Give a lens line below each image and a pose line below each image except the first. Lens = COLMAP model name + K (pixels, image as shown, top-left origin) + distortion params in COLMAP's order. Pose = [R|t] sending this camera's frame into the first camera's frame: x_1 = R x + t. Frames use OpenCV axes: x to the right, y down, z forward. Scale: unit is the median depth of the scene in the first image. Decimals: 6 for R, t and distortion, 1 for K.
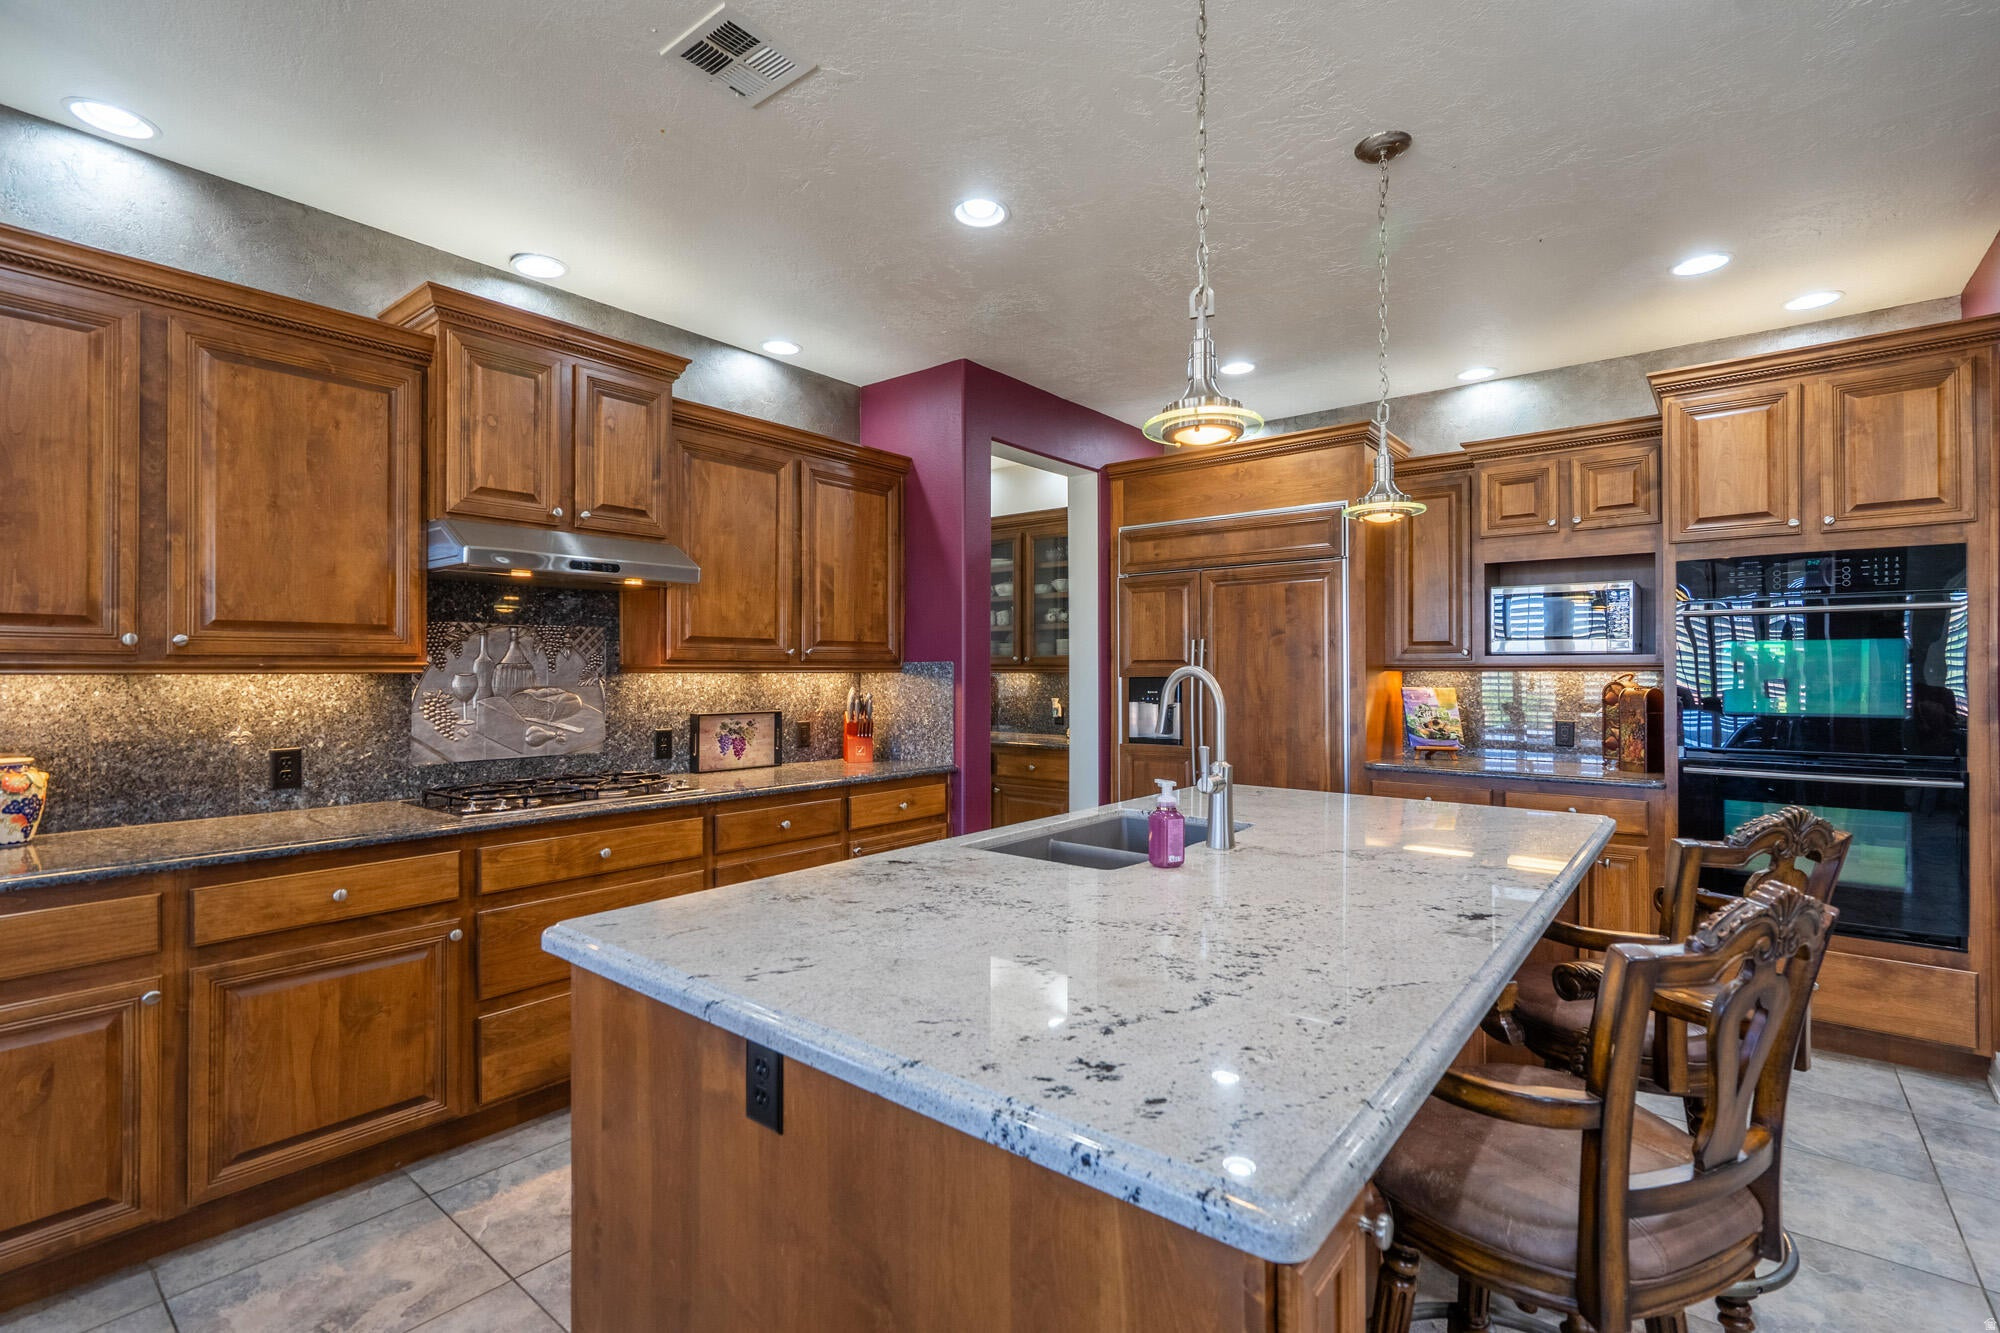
lens RADIAL K [[912.2, 0, 1002.6], [0, 912.2, 670.5], [0, 0, 1]] dist [-0.007011, 0.003469]
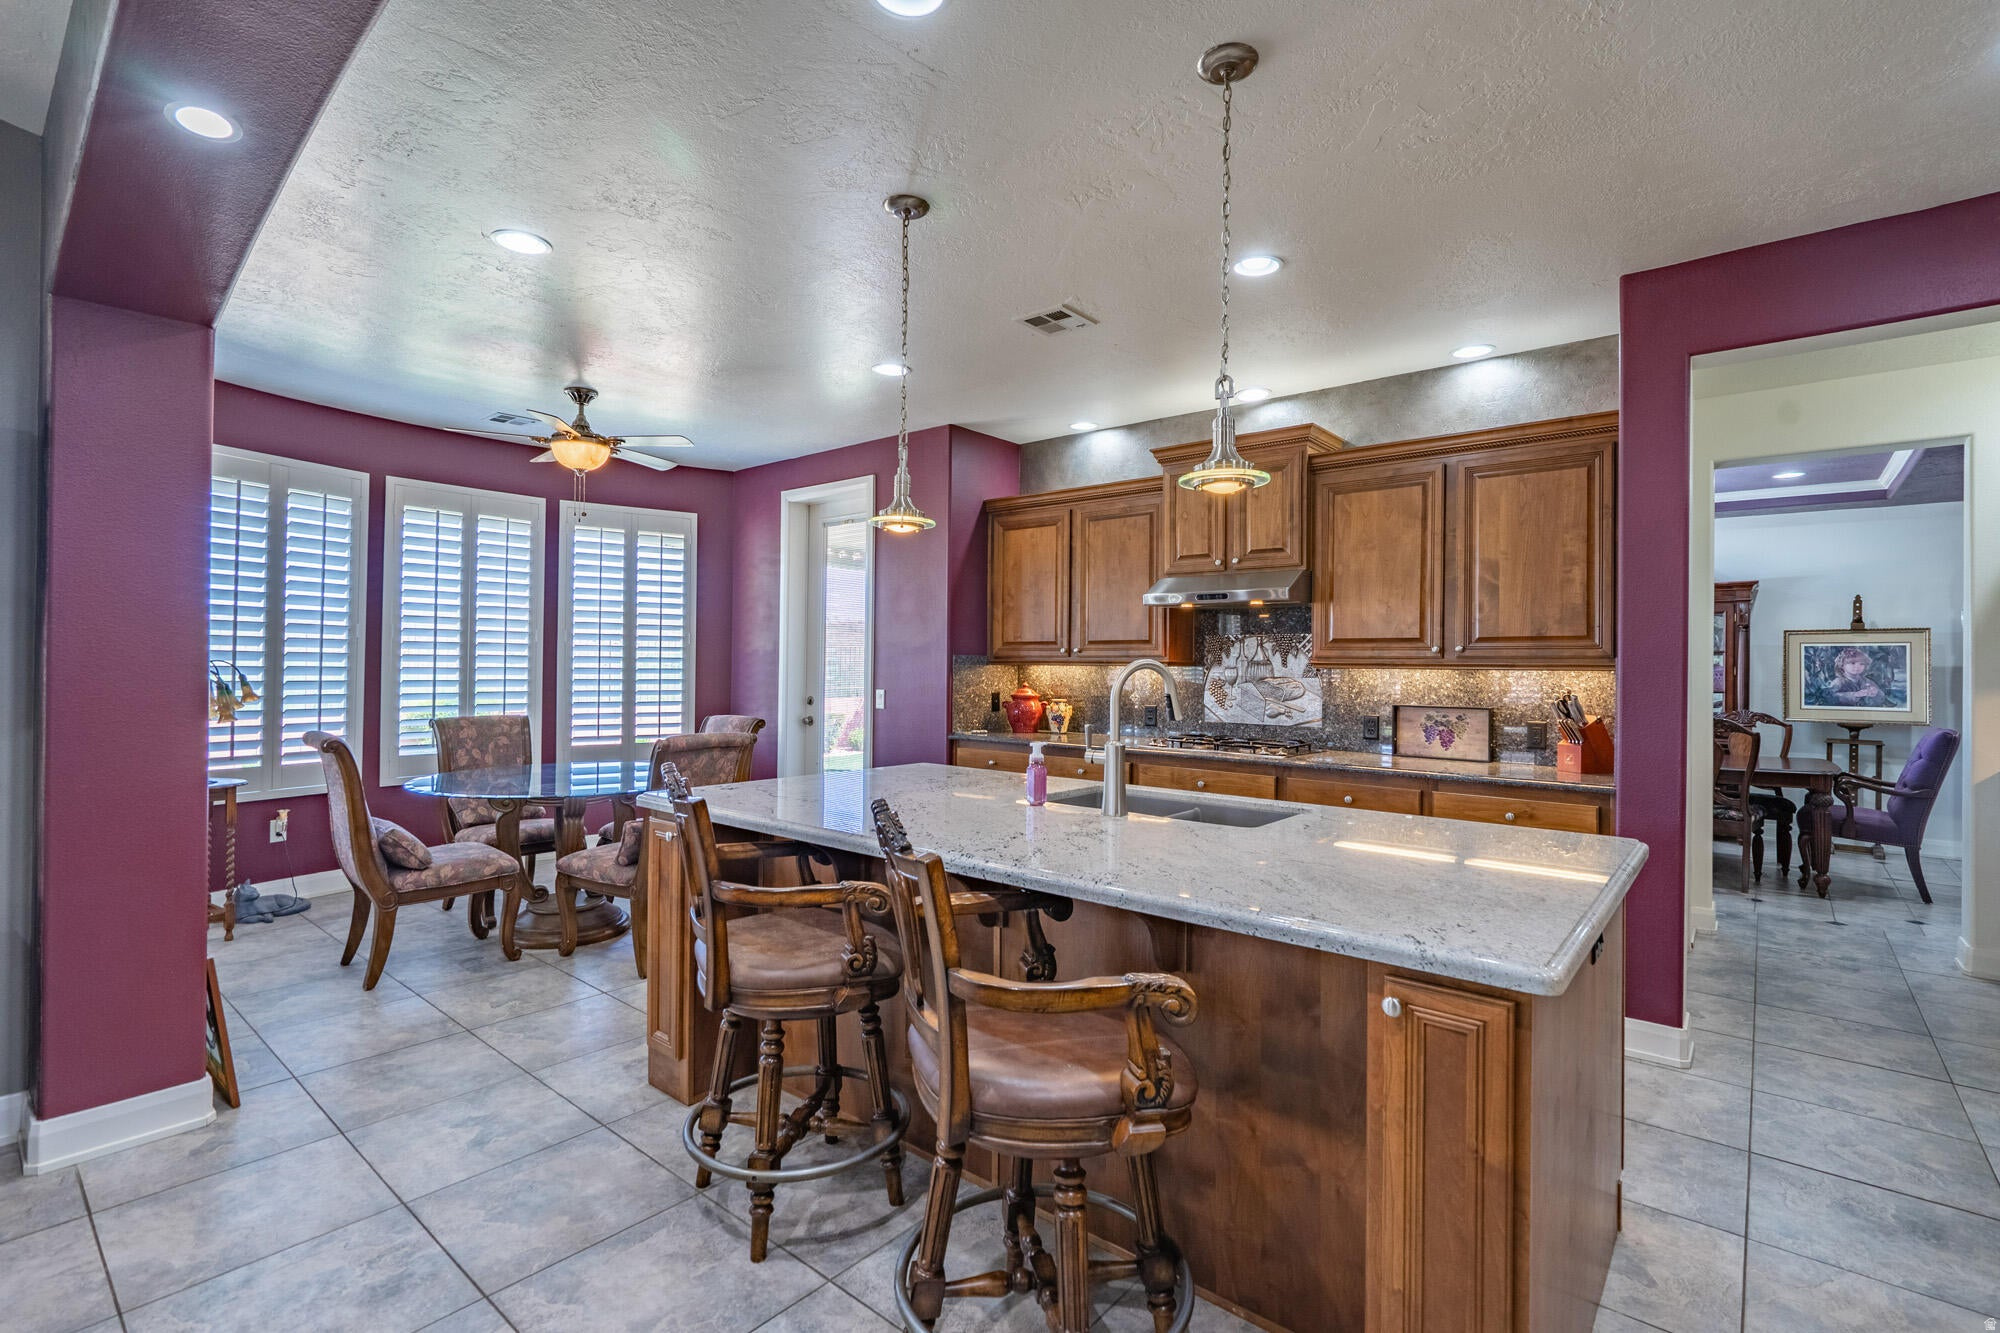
lens RADIAL K [[912.2, 0, 998.4], [0, 912.2, 660.2], [0, 0, 1]] dist [-0.007011, 0.003469]
pose [[-0.022976, -0.003677, -0.999729, 0.845552], [-0.009347, 0.999950, -0.003463, 0.000362], [0.999692, 0.009265, -0.023009, 0.528162]]
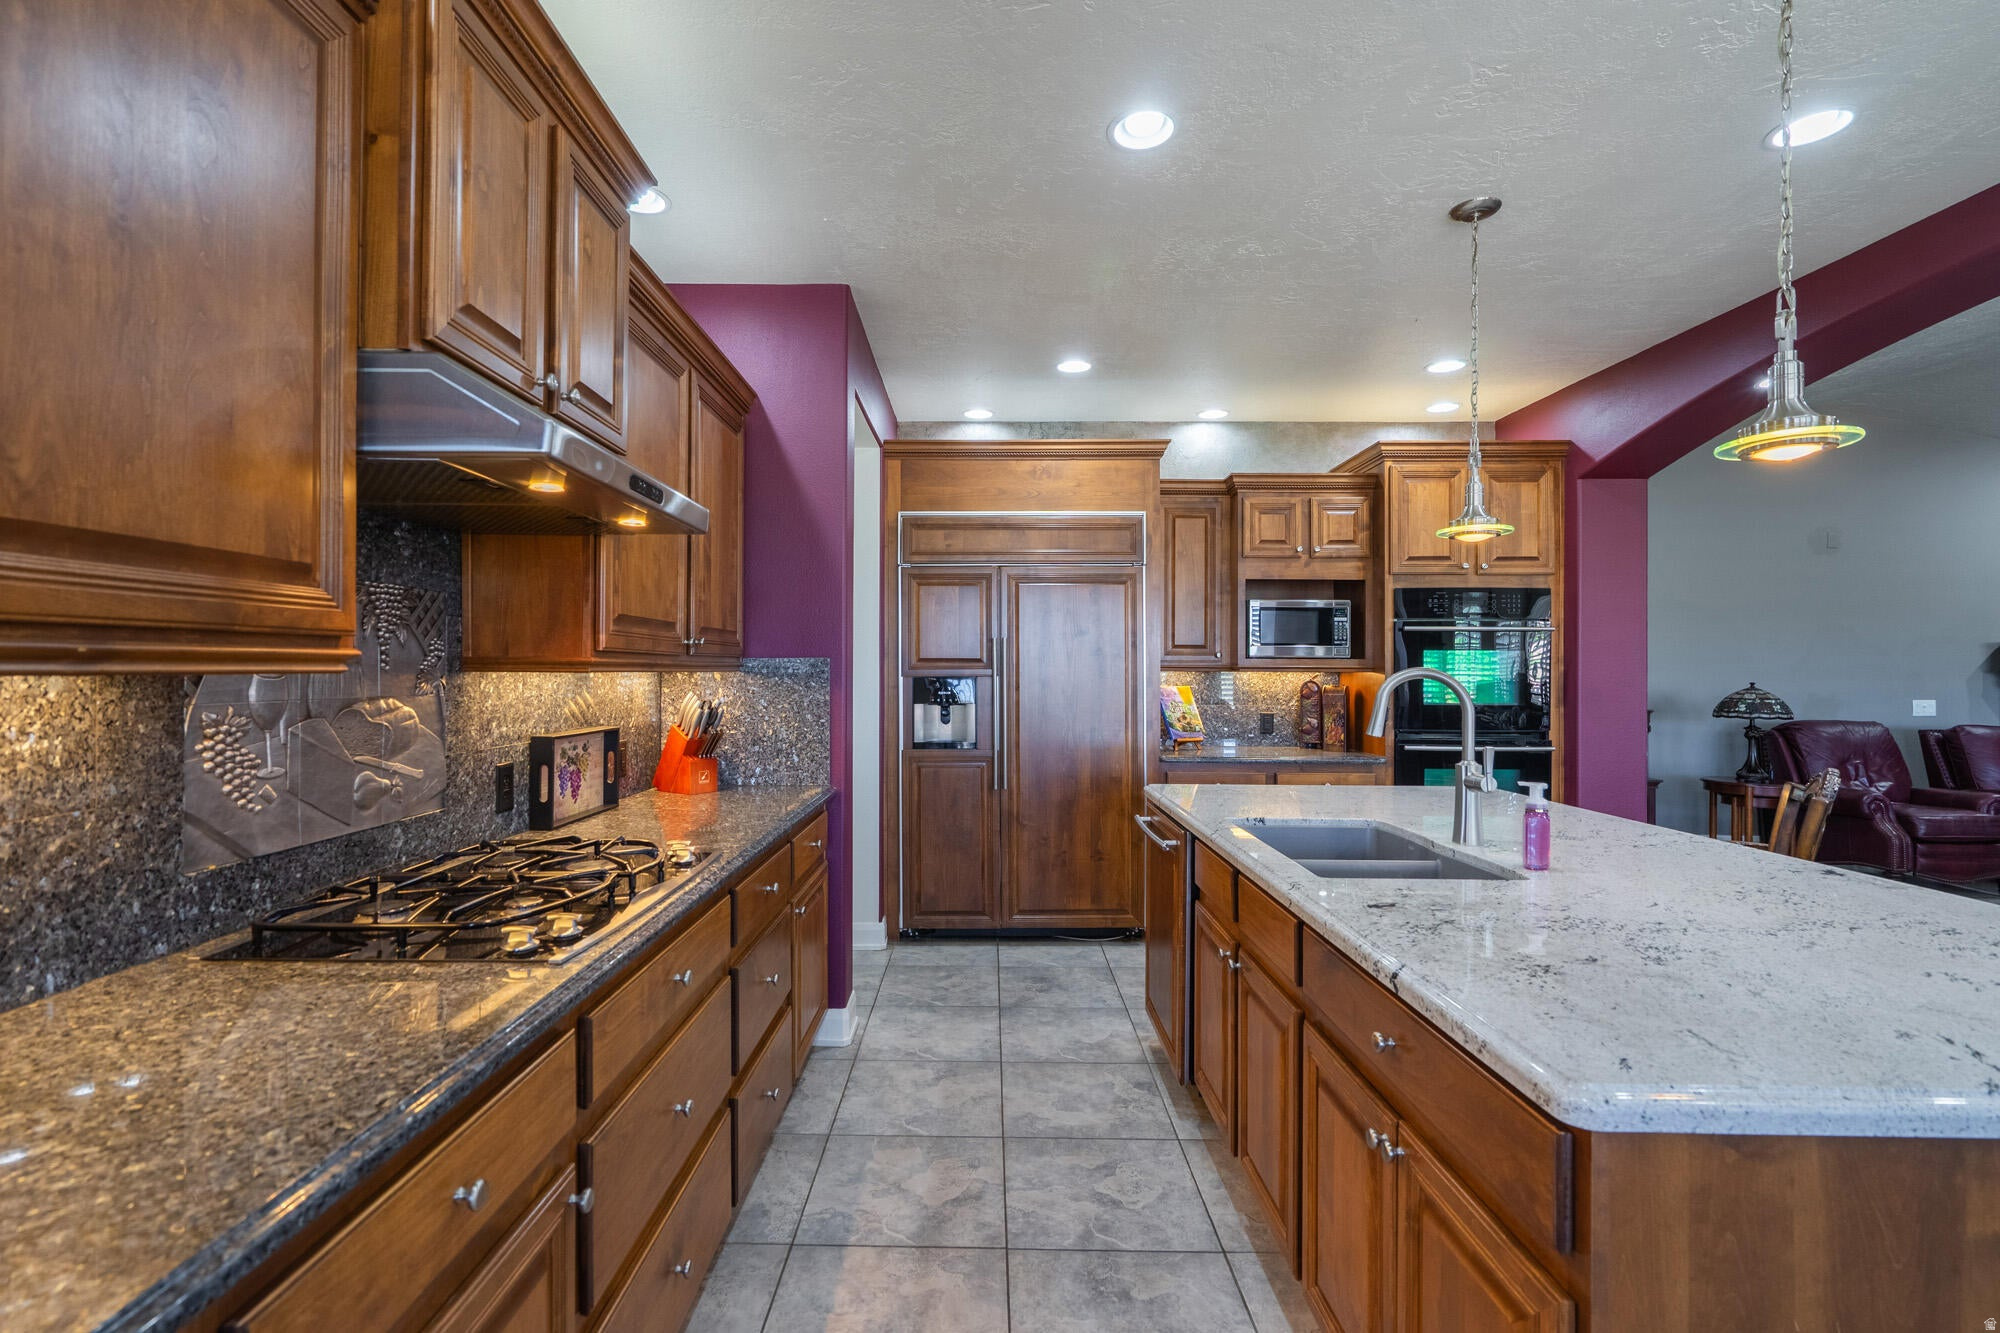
lens RADIAL K [[912.2, 0, 982.7], [0, 912.2, 667.6], [0, 0, 1]] dist [-0.007011, 0.003469]
pose [[0.784545, 0.005545, 0.620047, -0.496801], [-0.005351, 0.999983, -0.002173, -0.000200], [-0.620048, -0.001613, 0.784562, 0.320011]]
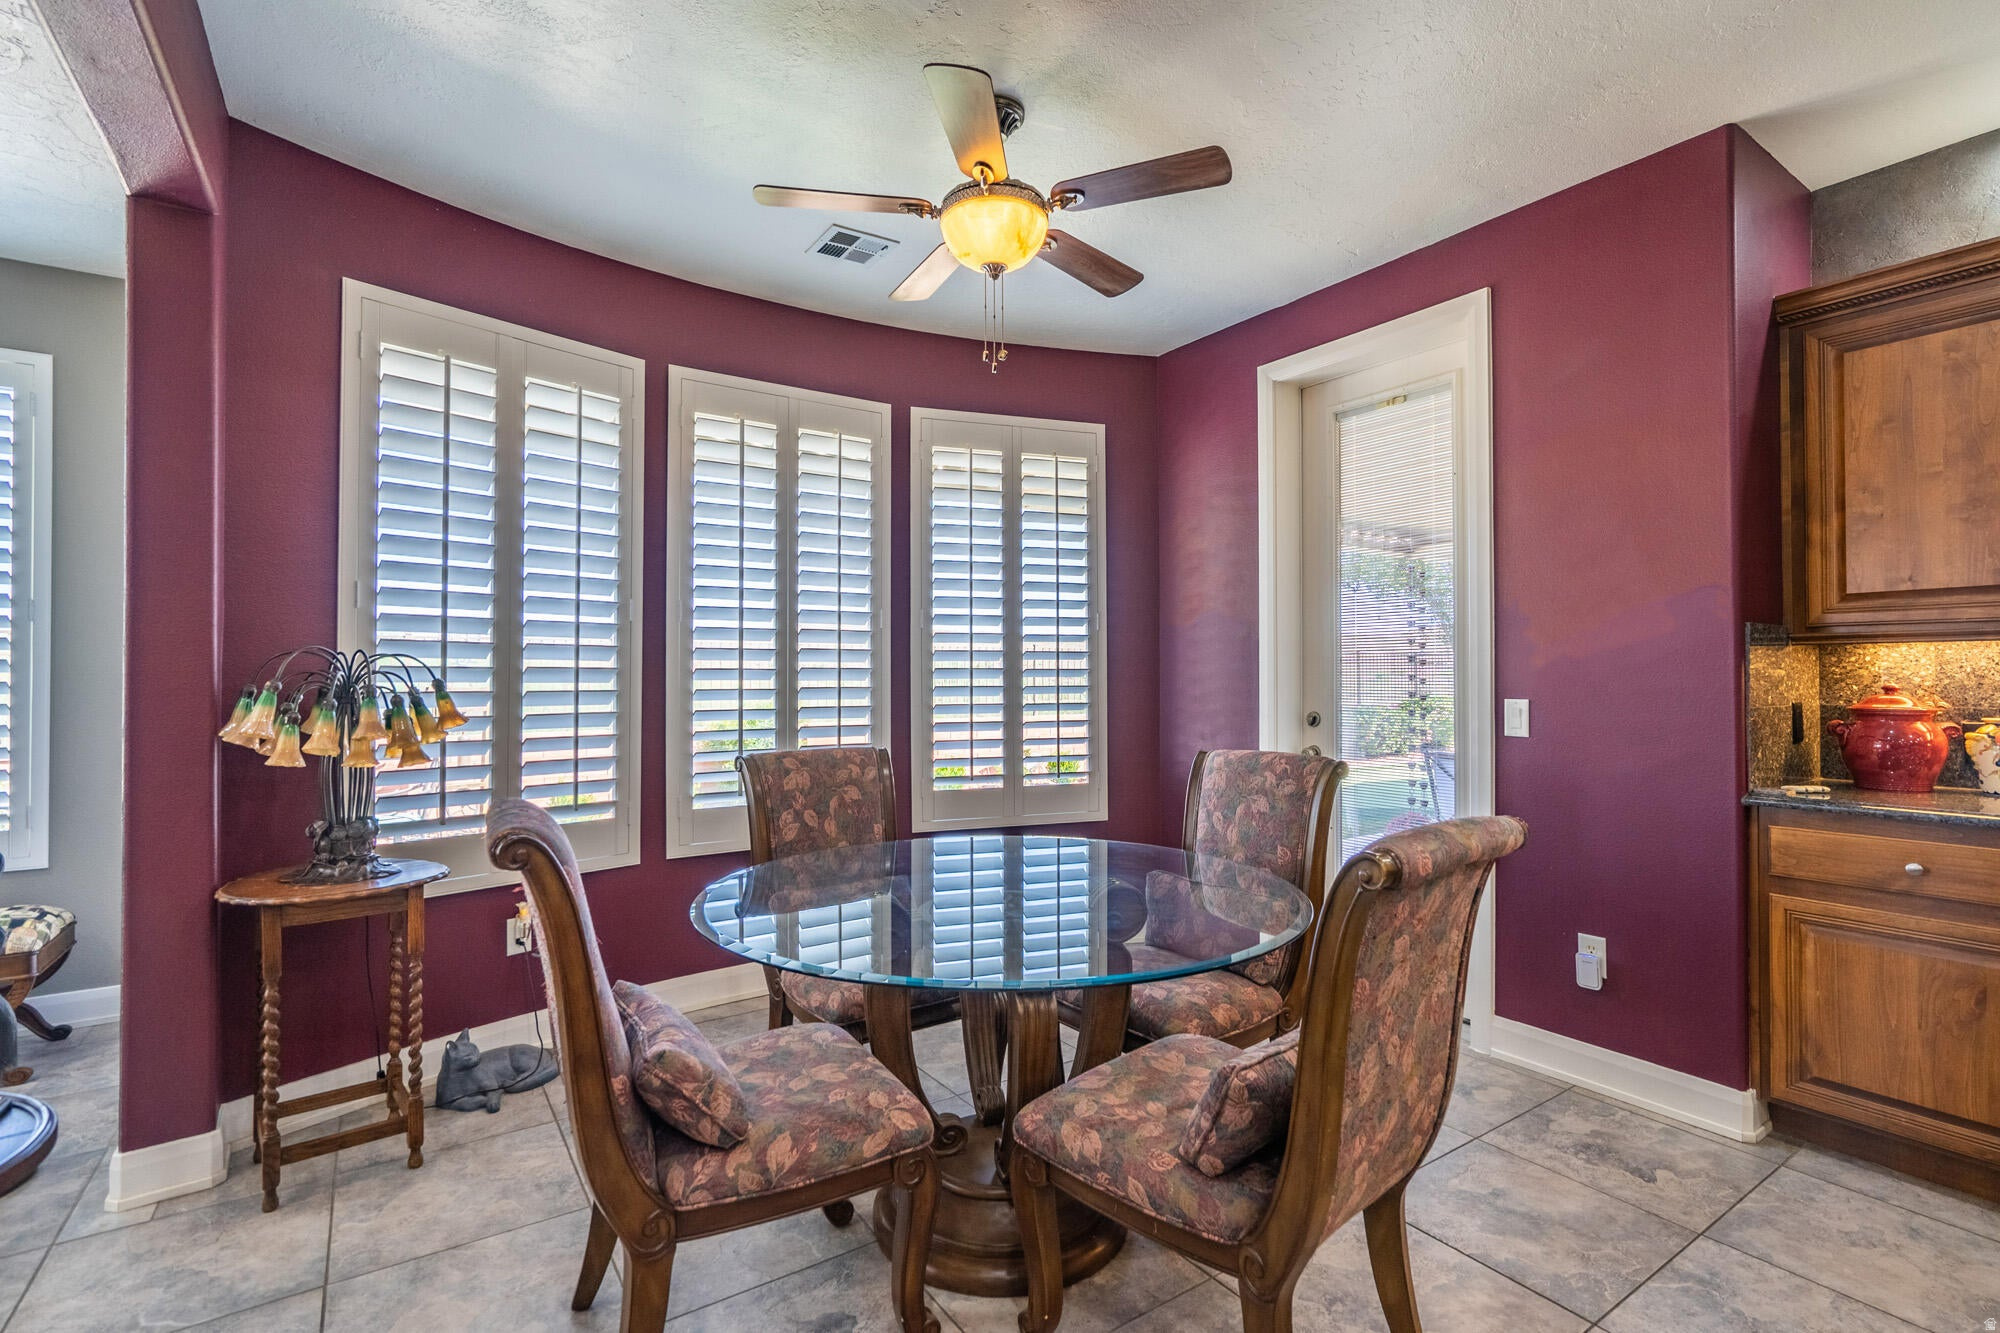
lens RADIAL K [[912.2, 0, 1010.6], [0, 912.2, 671.0], [0, 0, 1]] dist [-0.007011, 0.003469]
pose [[-0.279930, -0.002337, -0.960018, 0.180861], [0.004232, 0.999984, -0.003669, 0.023333], [0.960011, -0.005090, -0.279915, 0.087646]]
